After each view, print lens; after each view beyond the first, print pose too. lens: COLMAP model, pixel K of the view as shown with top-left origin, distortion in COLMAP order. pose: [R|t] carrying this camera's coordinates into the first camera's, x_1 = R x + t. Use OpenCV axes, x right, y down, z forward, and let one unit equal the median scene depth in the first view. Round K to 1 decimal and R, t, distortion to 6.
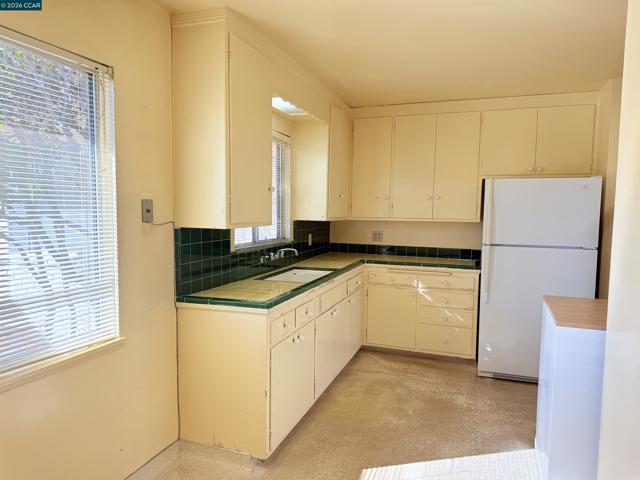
lens RADIAL K [[453.3, 0, 318.6], [0, 453.3, 240.7], [0, 0, 1]] dist [0.070324, -0.092222]
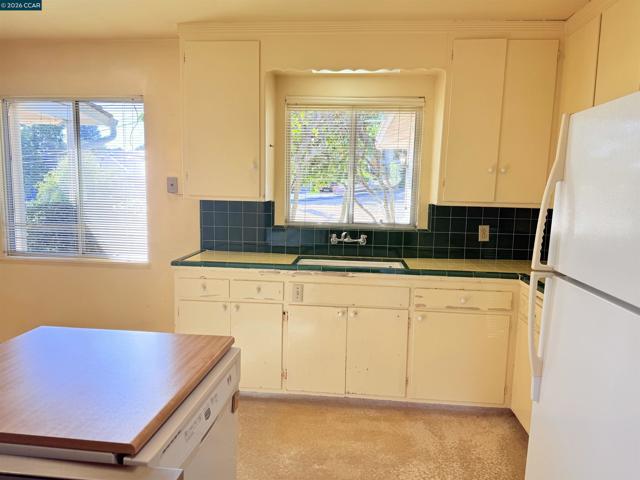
lens RADIAL K [[453.3, 0, 319.3], [0, 453.3, 241.2], [0, 0, 1]] dist [0.070324, -0.092222]
pose [[0.242315, 0.111182, -0.963806, 0.771148], [-0.090316, 0.991683, 0.091691, -0.041301], [0.965985, 0.064829, 0.250341, 0.715033]]
